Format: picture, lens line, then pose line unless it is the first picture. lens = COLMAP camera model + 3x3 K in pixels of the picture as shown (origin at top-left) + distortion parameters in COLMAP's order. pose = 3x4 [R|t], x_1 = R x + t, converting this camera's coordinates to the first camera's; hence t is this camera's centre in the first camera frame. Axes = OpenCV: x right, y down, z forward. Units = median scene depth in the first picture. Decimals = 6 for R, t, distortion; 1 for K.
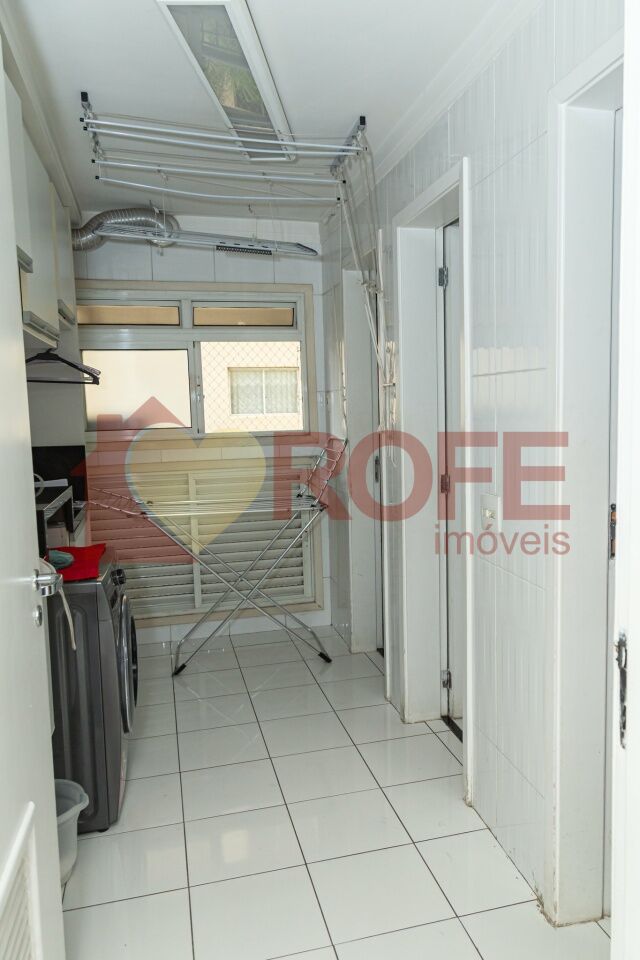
lens RADIAL K [[631.6, 0, 320.0], [0, 631.6, 480.0], [0, 0, 1]] dist [-0.005588, -0.002021]
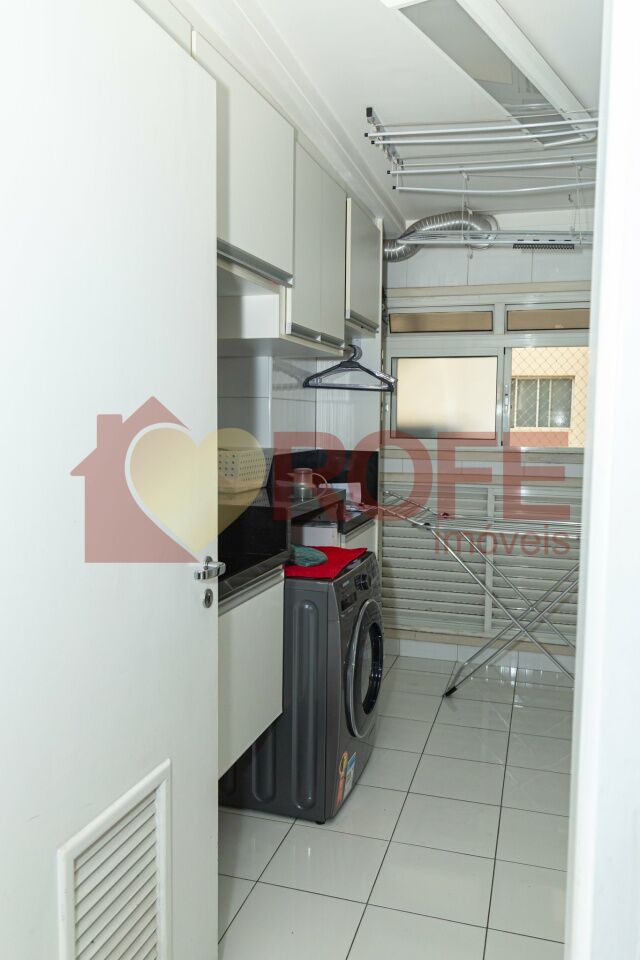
lens RADIAL K [[673.4, 0, 352.4], [0, 673.4, 491.2], [0, 0, 1]] dist [-0.004184, -0.003653]
pose [[0.869227, 0.084842, -0.487079, 0.120746], [-0.087669, 0.996004, 0.017036, -0.005776], [0.486578, 0.027894, 0.873192, 0.029618]]
